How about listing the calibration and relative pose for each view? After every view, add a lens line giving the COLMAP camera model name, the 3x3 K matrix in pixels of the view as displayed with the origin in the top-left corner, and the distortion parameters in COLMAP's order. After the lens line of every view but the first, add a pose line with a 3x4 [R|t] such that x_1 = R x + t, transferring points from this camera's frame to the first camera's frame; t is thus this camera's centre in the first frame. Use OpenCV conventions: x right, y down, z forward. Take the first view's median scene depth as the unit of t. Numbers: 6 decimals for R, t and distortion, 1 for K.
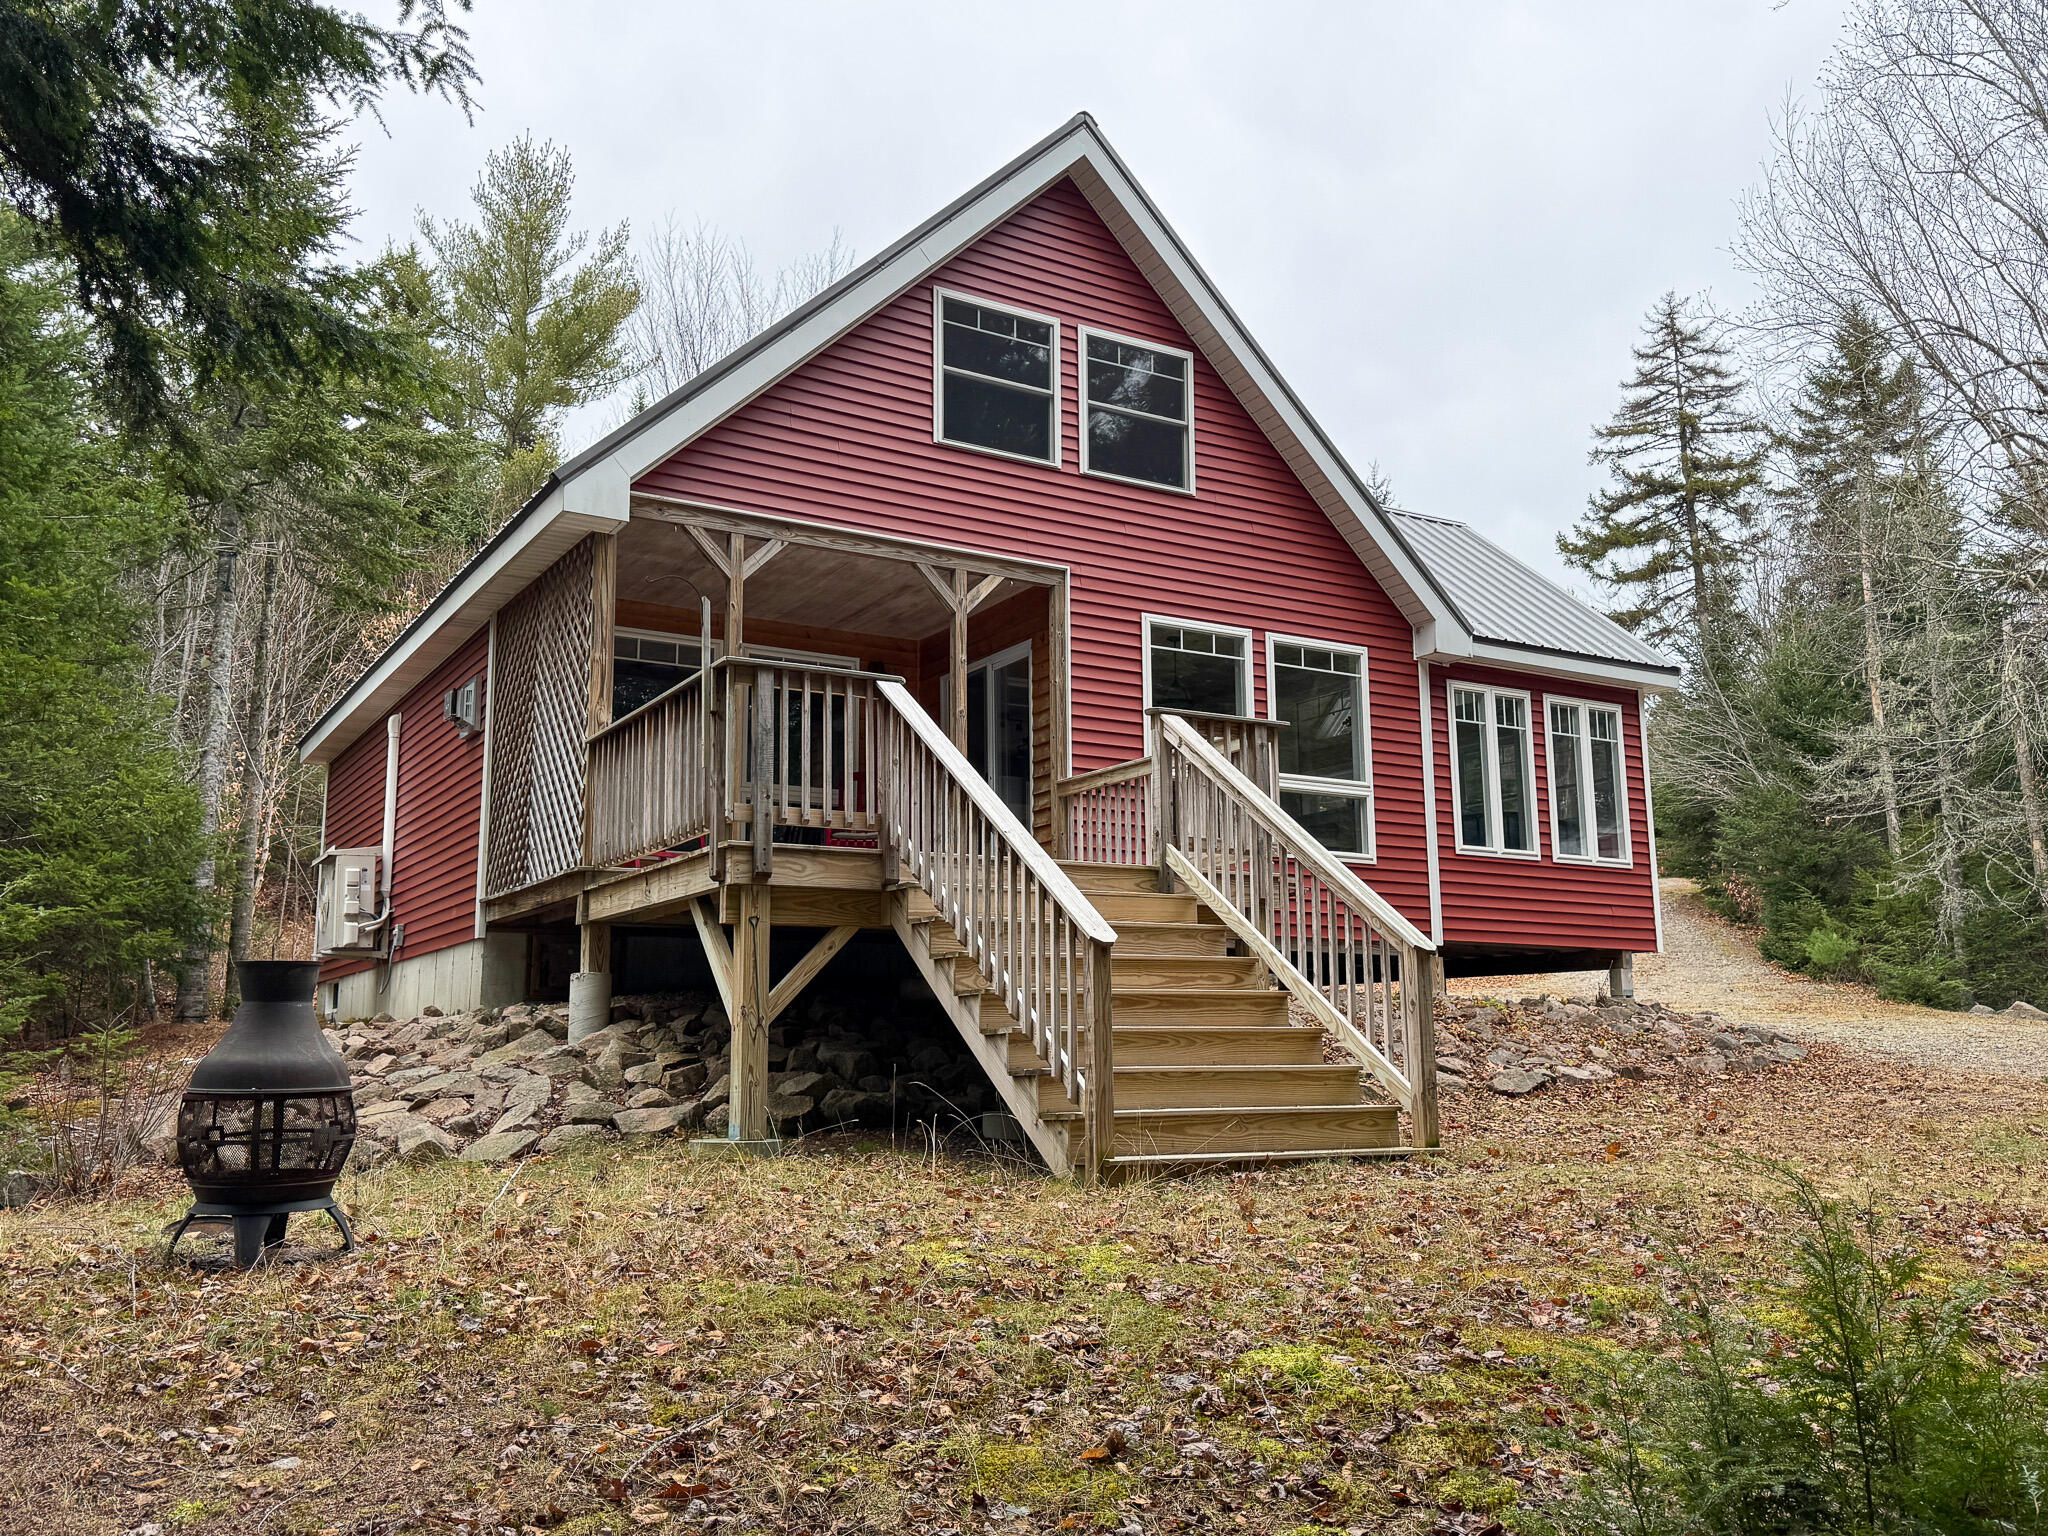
lens RADIAL K [[1656.2, 0, 1024.0], [0, 1656.2, 768.0], [0, 0, 1]] dist [0.082638, -0.209813]
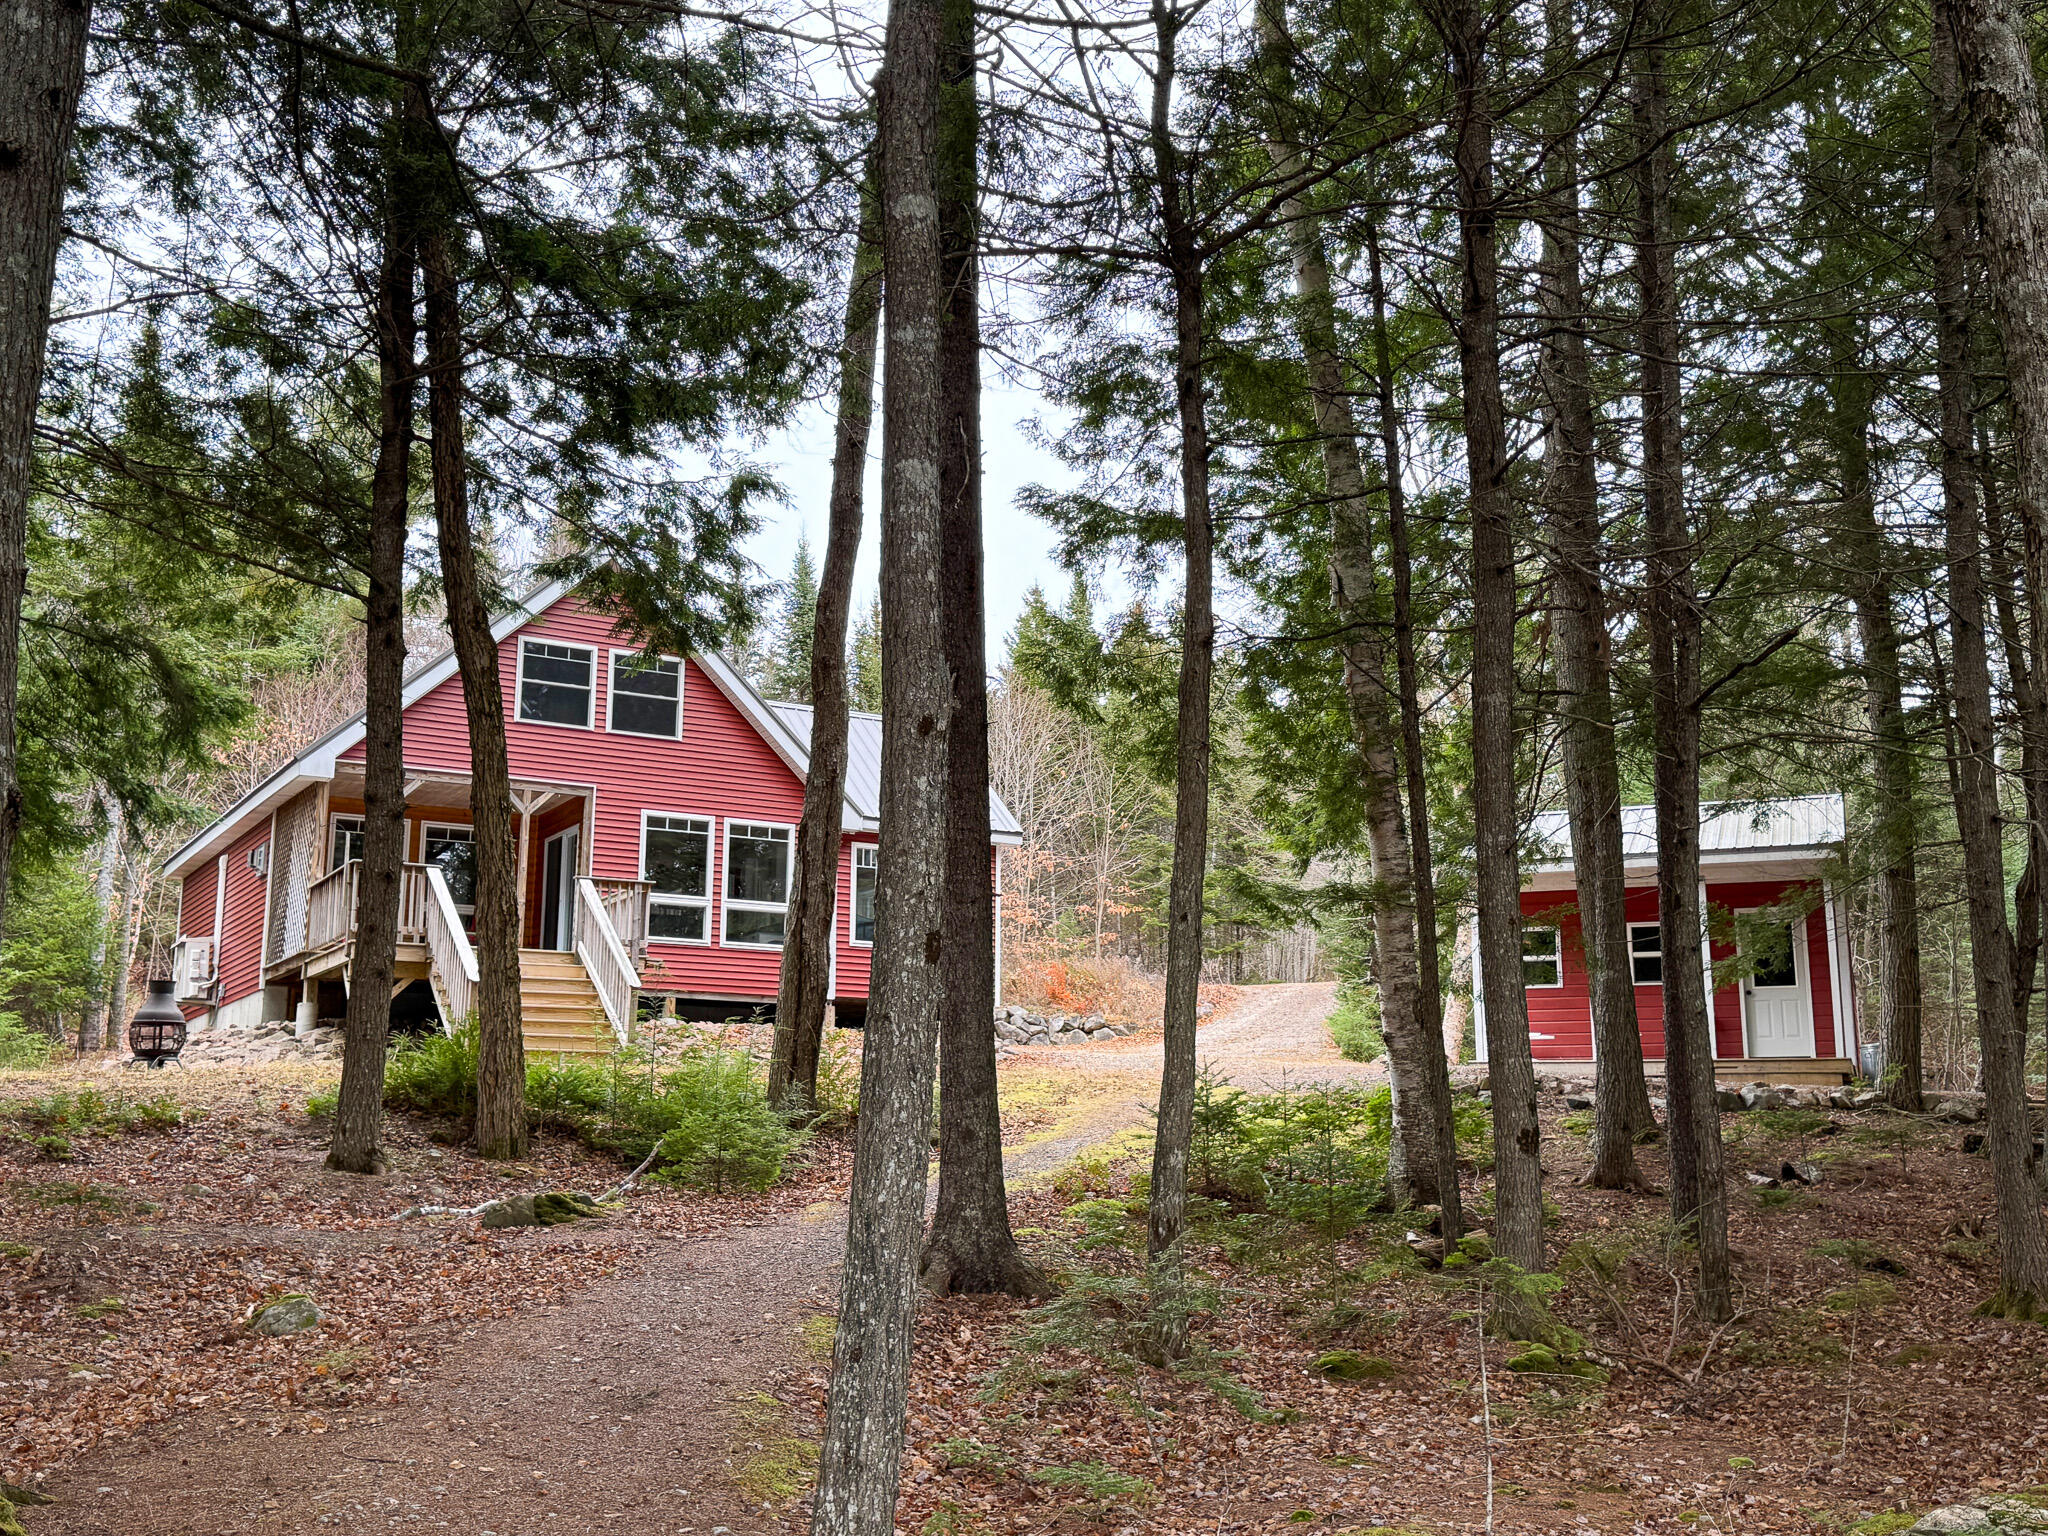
lens RADIAL K [[1694.5, 0, 1024.0], [0, 1694.5, 768.0], [0, 0, 1]] dist [-0.067093, -0.003665]
pose [[0.997463, 0.008970, 0.070613, 0.359134], [-0.005483, 0.998763, -0.049414, -0.051747], [-0.070969, 0.048901, 0.996279, -0.854290]]
